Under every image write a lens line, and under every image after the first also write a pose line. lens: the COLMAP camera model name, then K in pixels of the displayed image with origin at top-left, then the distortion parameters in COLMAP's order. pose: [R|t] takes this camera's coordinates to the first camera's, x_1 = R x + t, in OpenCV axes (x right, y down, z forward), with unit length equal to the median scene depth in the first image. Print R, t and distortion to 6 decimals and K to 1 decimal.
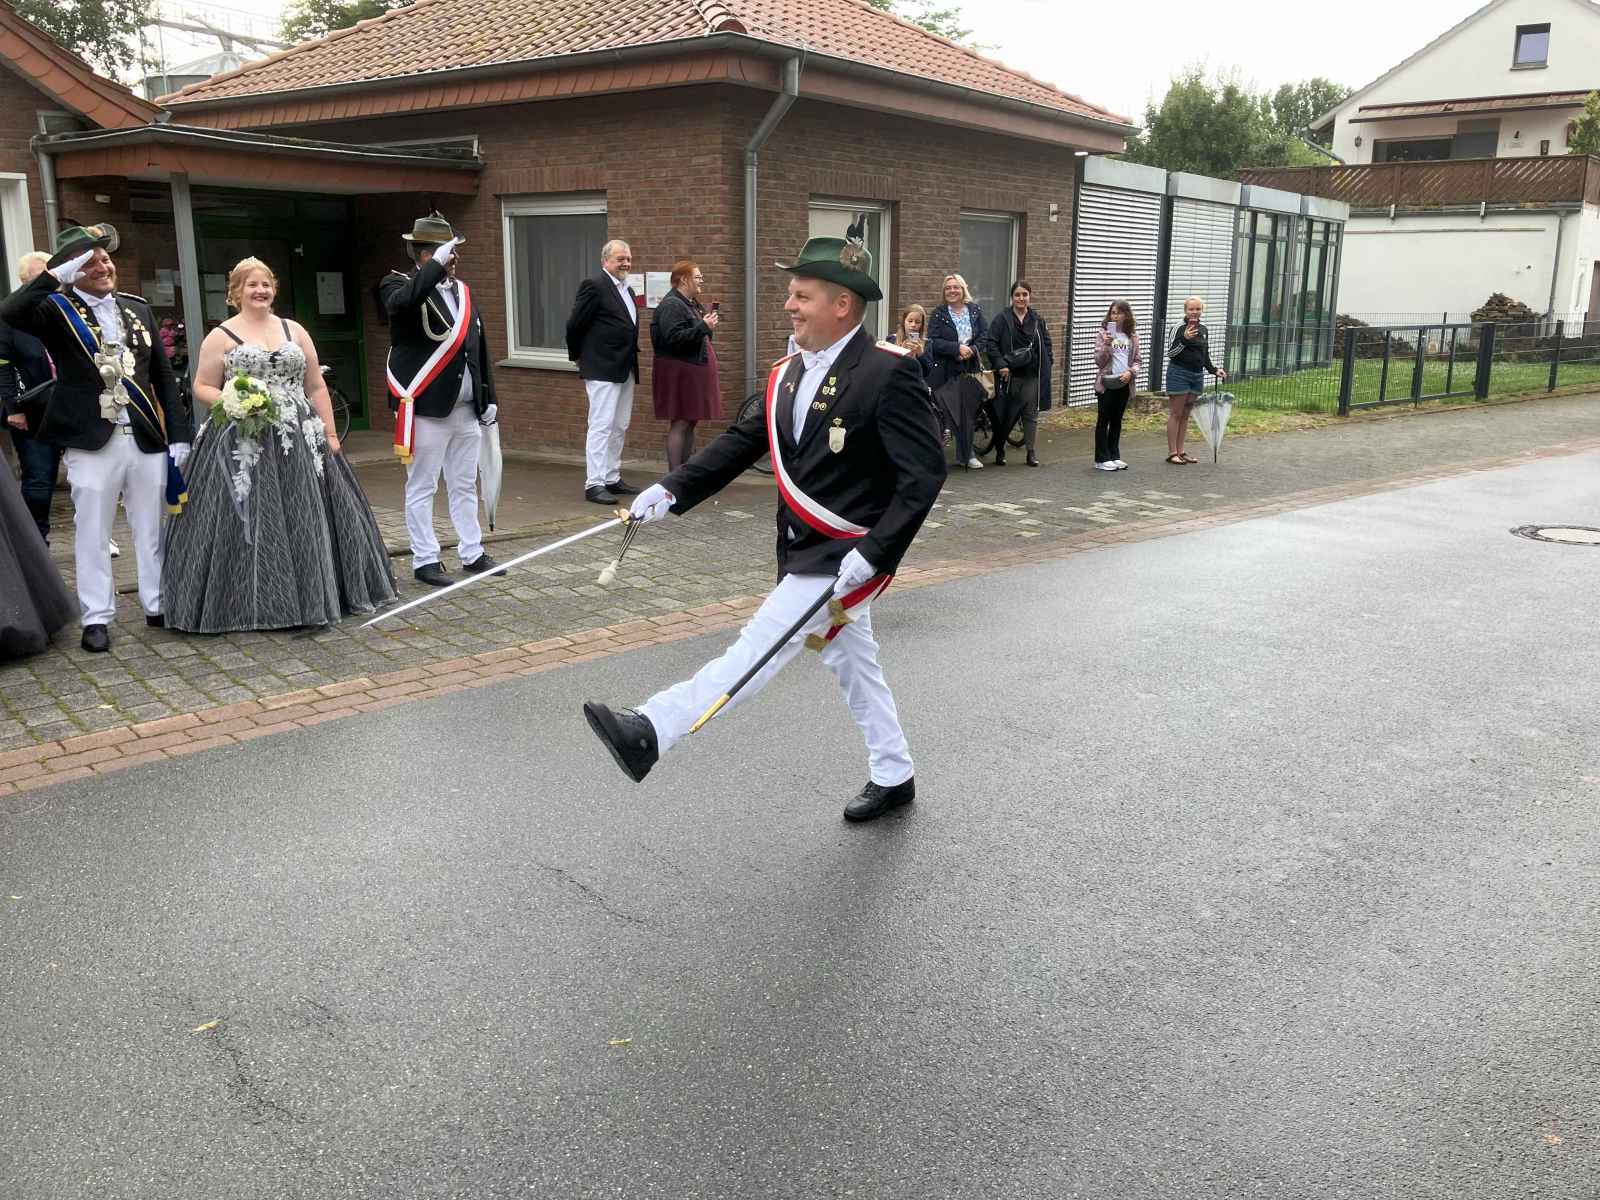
lens RADIAL K [[1292.5, 0, 809.6], [0, 1292.5, 575.4], [0, 0, 1]] dist [0.017953, -0.015798]
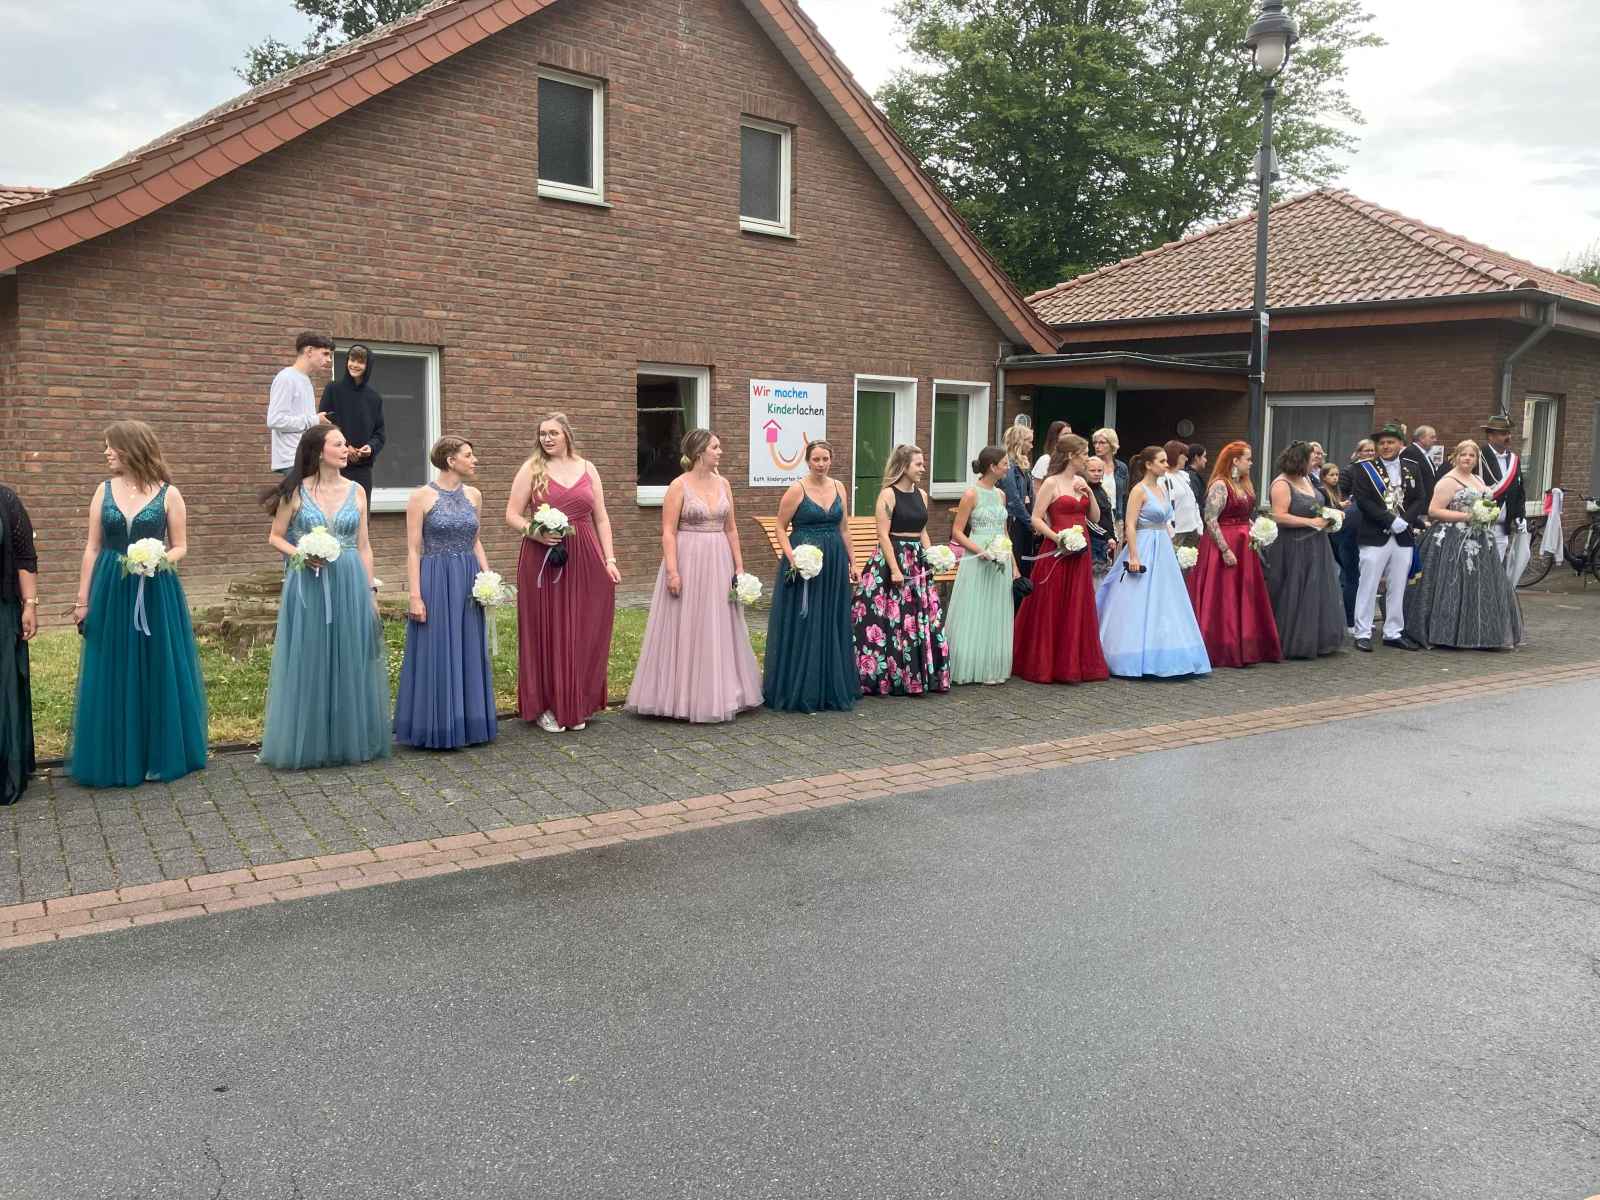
lens RADIAL K [[1292.5, 0, 759.5], [0, 1292.5, 616.1], [0, 0, 1]] dist [0.017953, -0.015798]
pose [[0.985734, 0.026955, -0.166138, -0.567648], [-0.042162, 0.995166, -0.088695, 0.103949], [0.162944, 0.094435, 0.982105, -0.479155]]
